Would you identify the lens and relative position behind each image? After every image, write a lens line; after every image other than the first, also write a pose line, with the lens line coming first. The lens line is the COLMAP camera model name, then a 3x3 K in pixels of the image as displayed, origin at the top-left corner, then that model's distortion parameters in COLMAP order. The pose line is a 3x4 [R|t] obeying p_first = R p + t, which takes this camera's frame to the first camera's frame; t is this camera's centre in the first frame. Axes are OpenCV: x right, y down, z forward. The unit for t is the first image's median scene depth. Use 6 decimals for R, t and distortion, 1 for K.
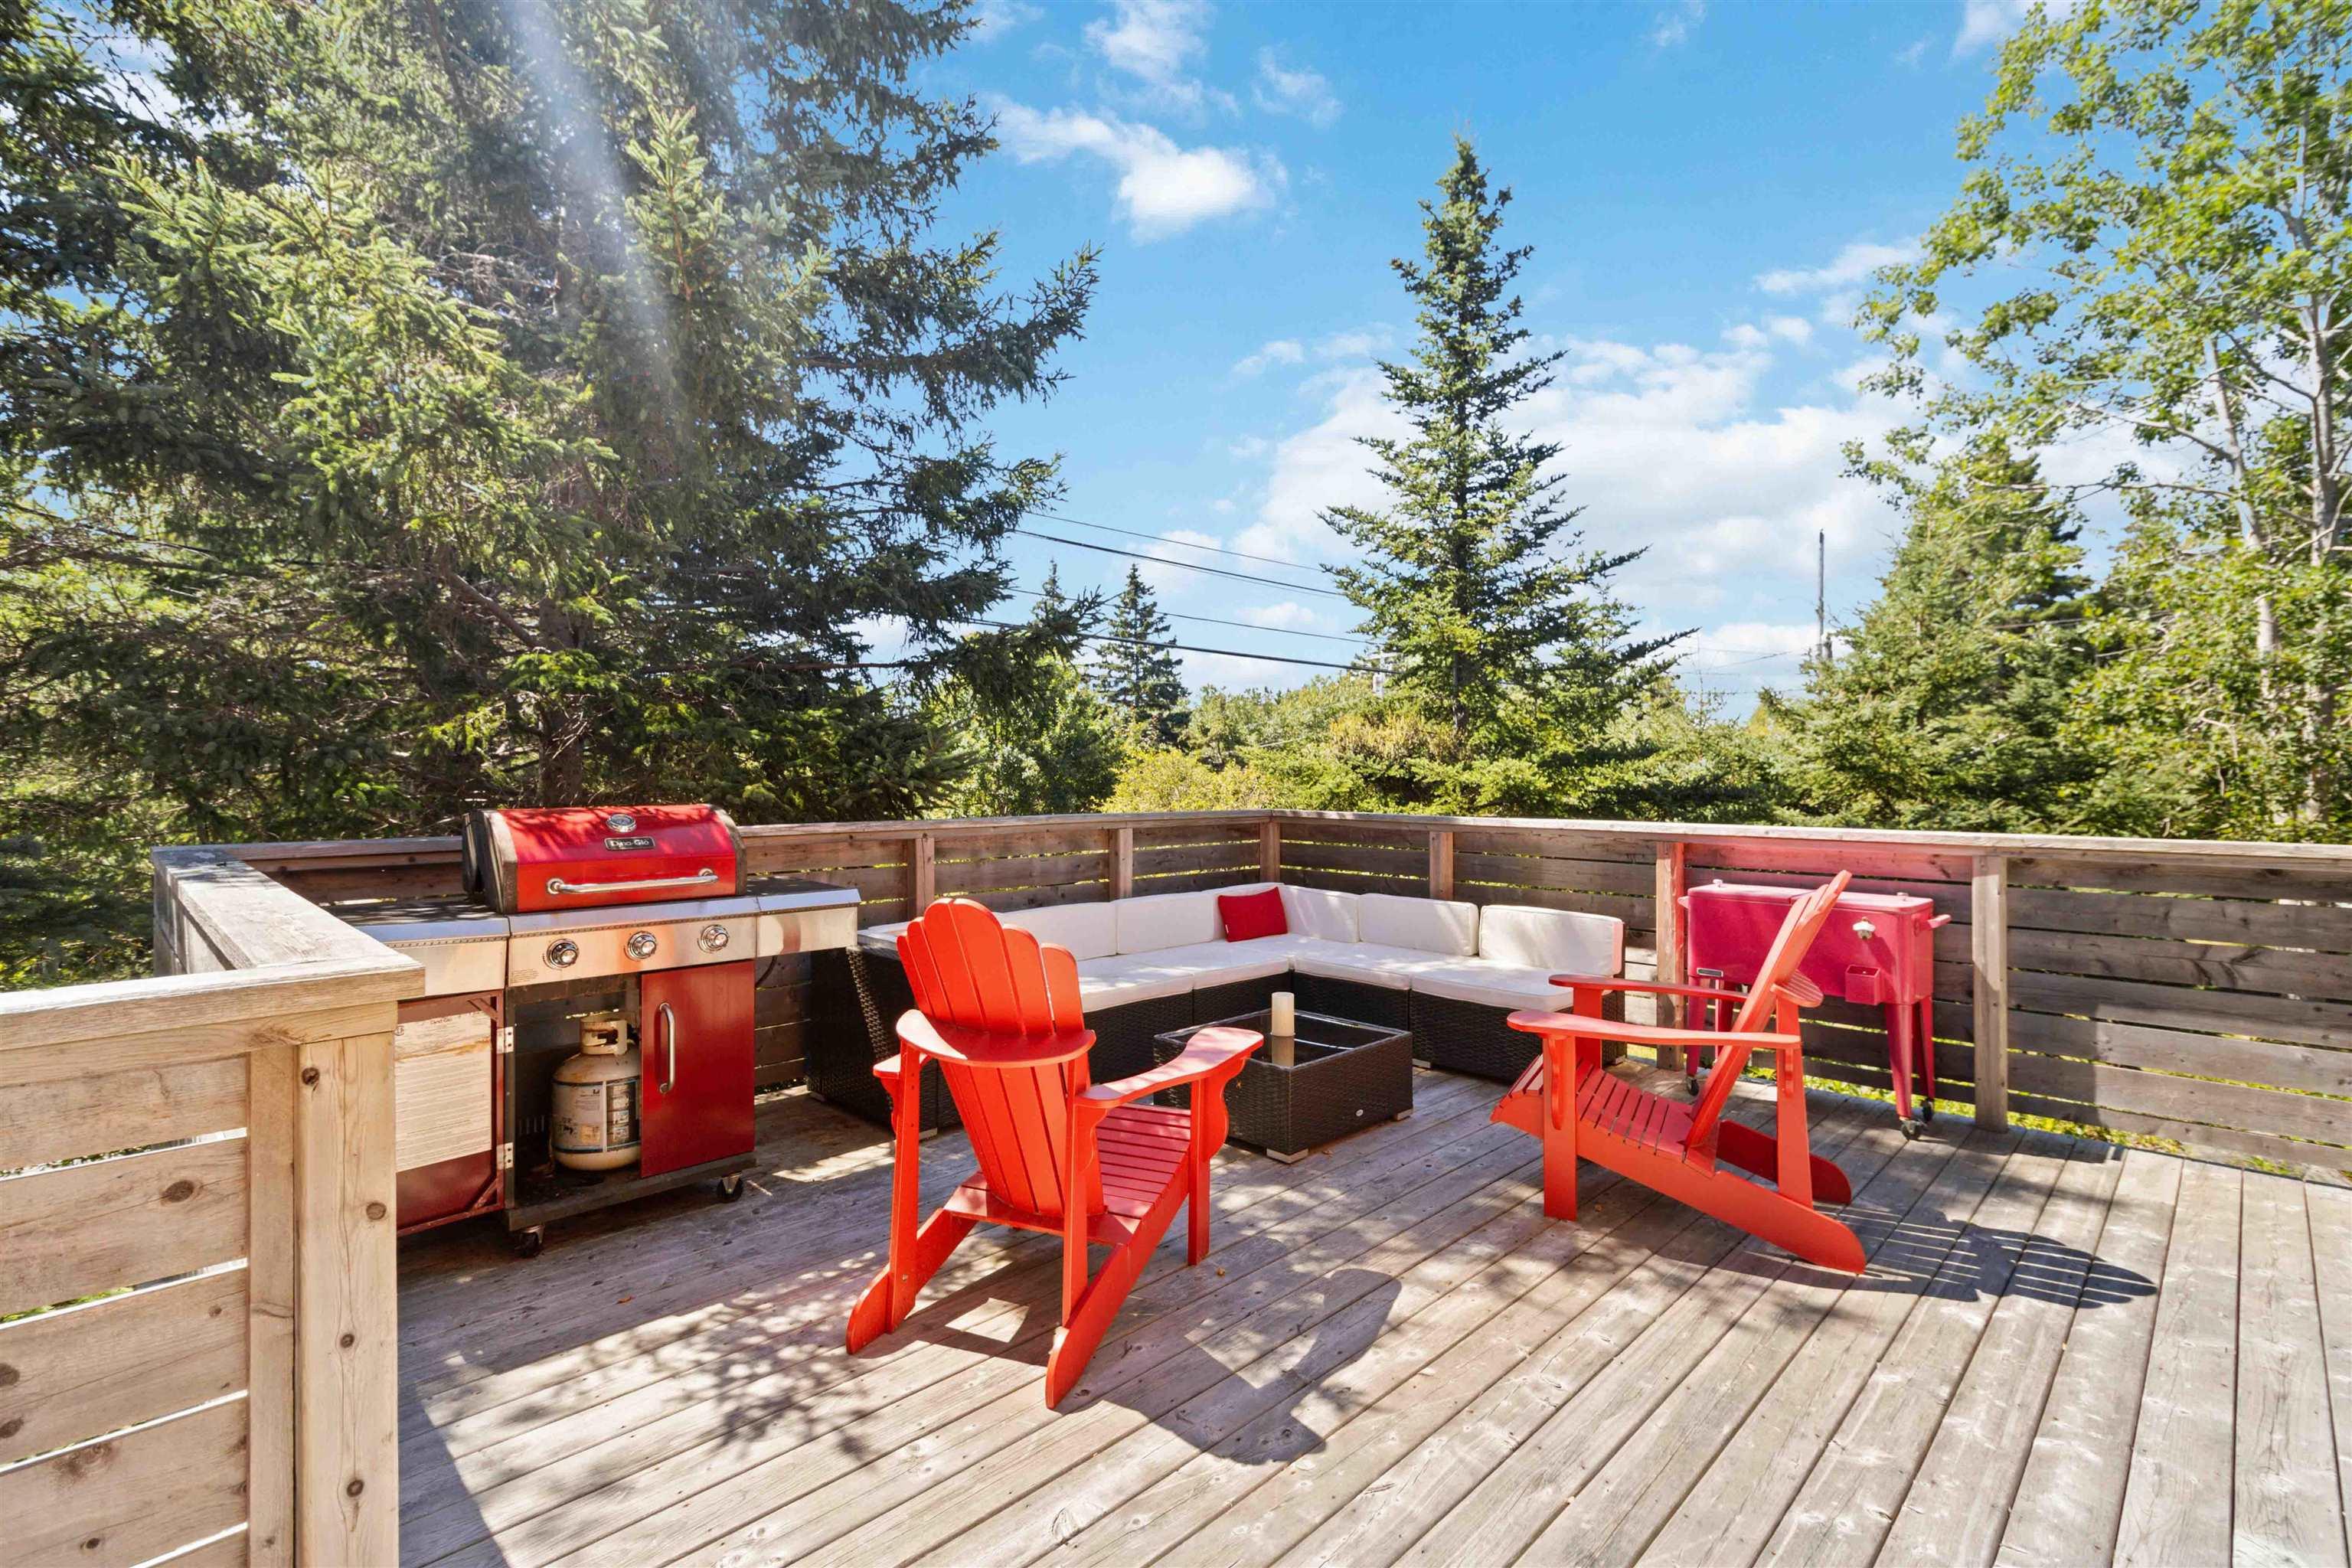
lens RADIAL K [[1082.9, 0, 1180.4], [0, 1082.9, 791.6], [0, 0, 1]] dist [0.014210, -0.000150]
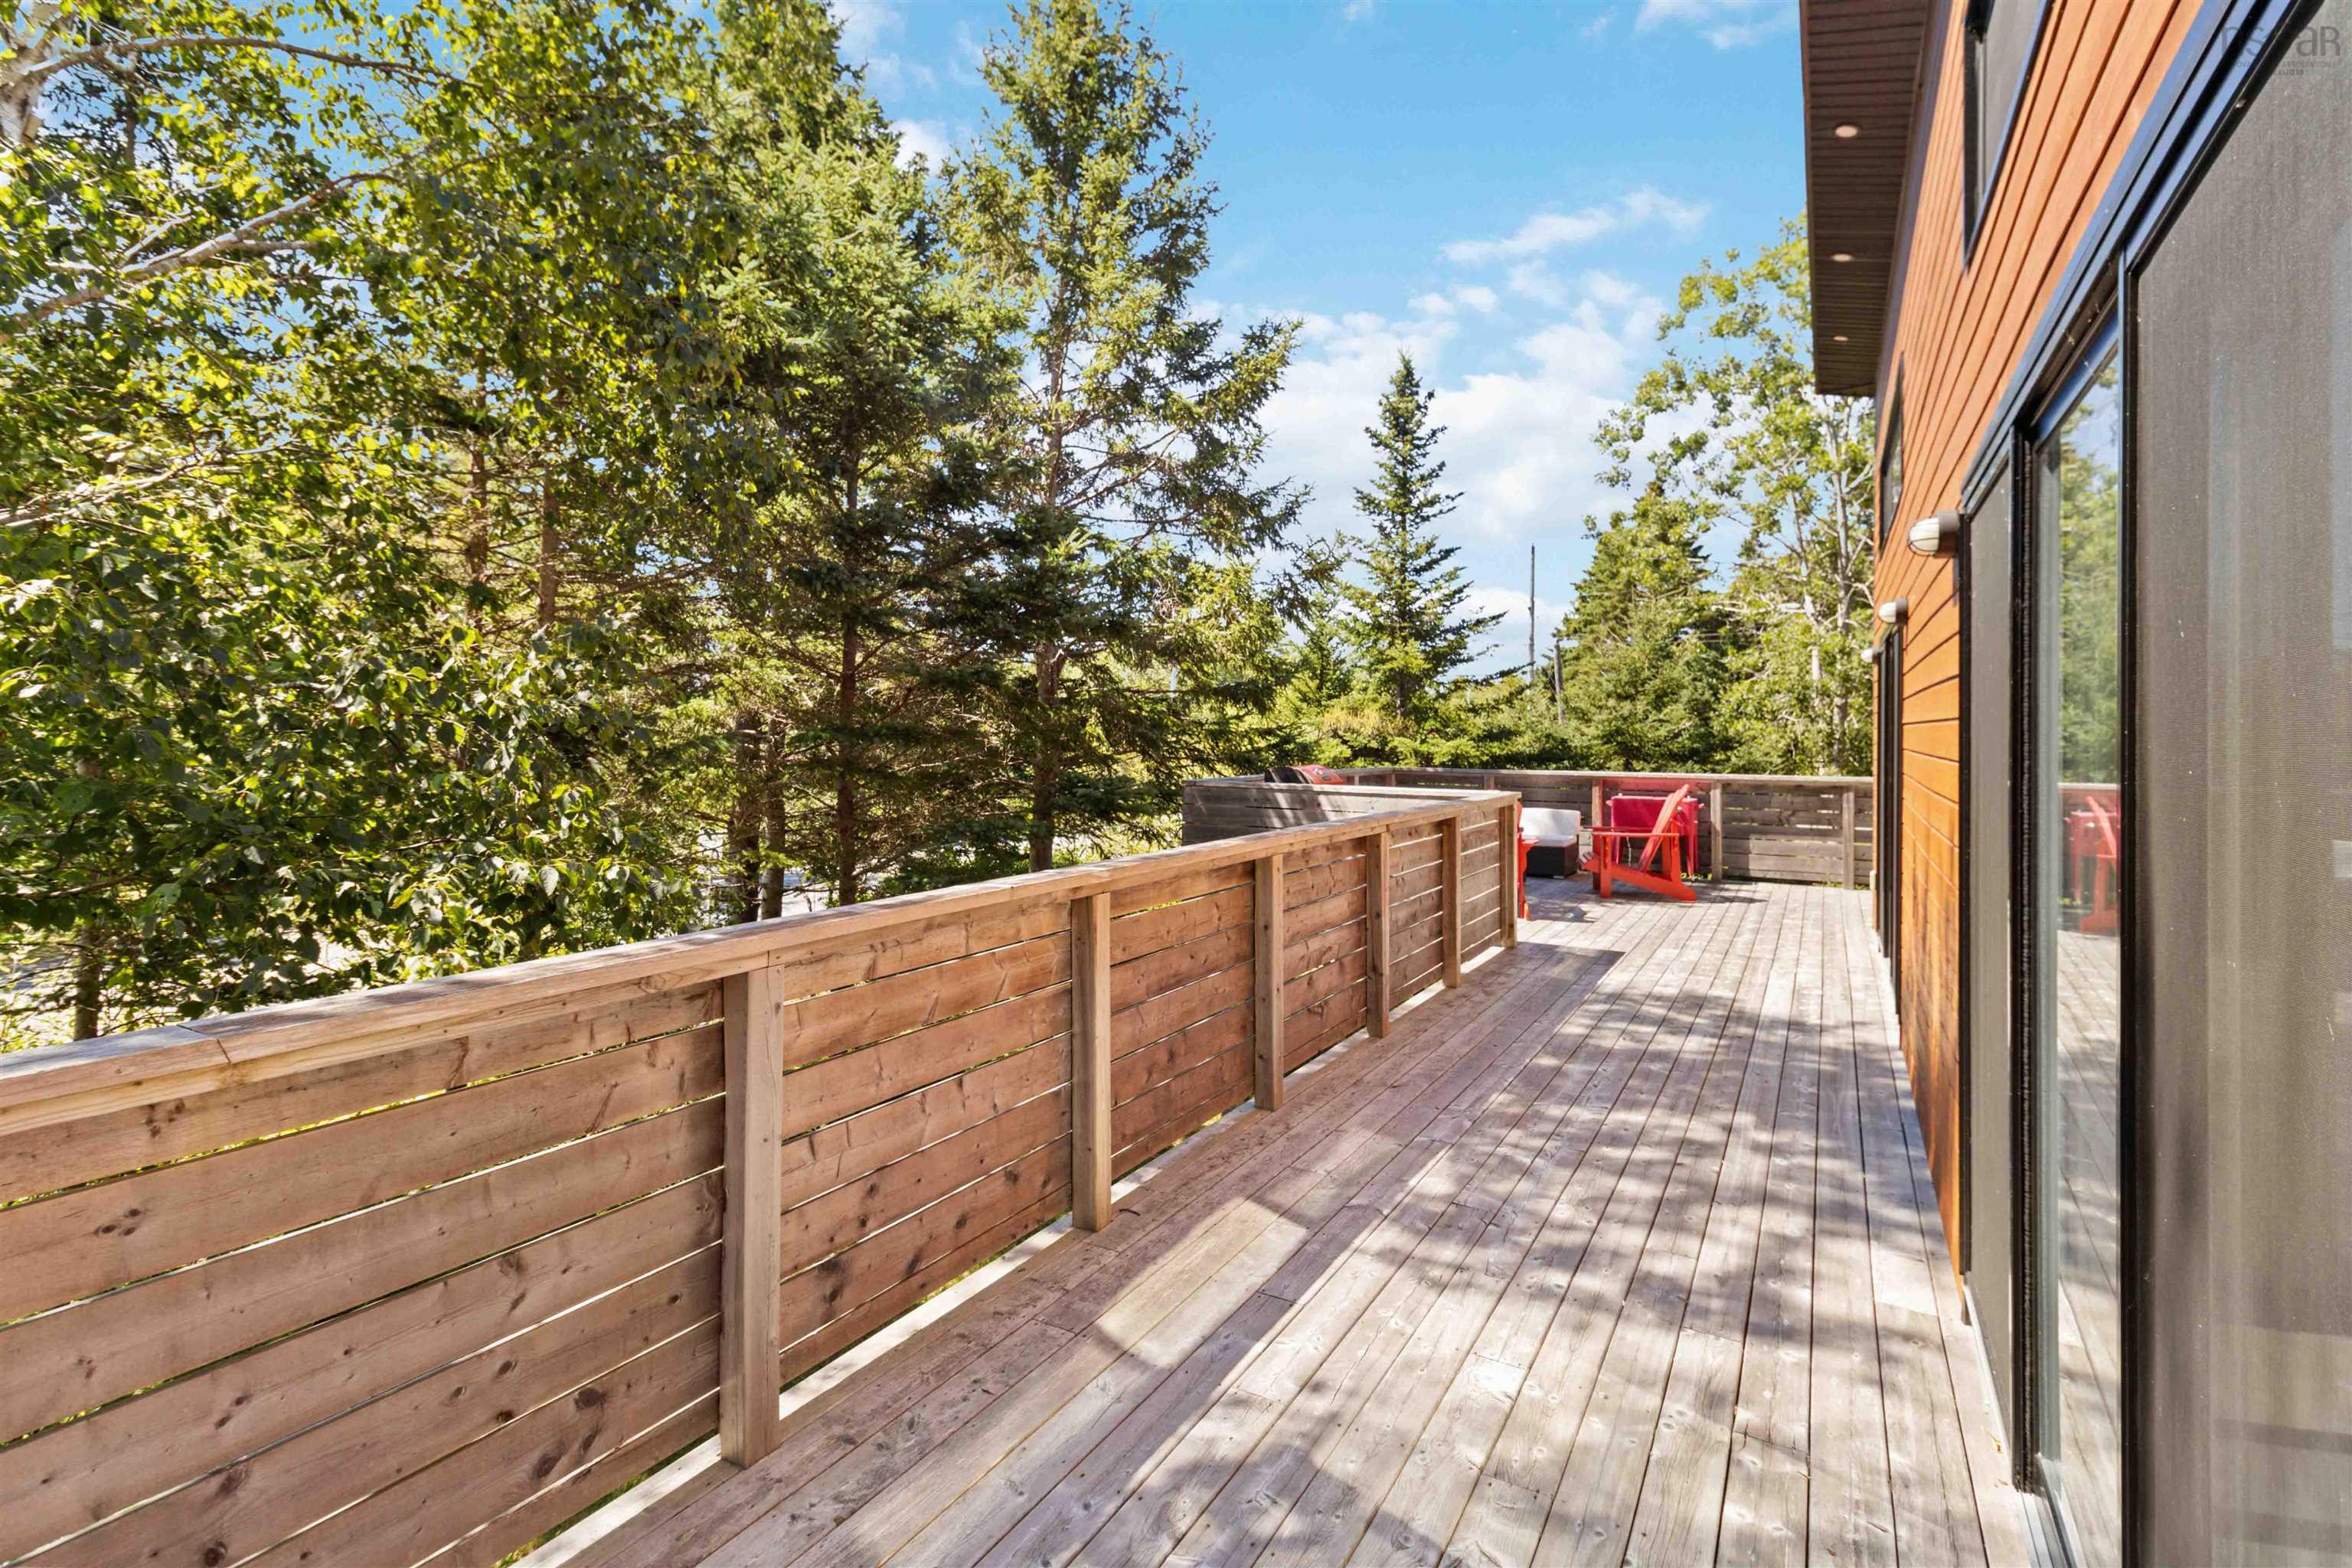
lens RADIAL K [[1090.5, 0, 1177.2], [0, 1090.5, 755.8], [0, 0, 1]] dist [0.061808, -0.029858]
pose [[0.969949, 0.001208, 0.243306, -0.470077], [-0.002135, 0.999991, 0.003549, -0.005648], [-0.243300, -0.003961, 0.969943, -0.513983]]
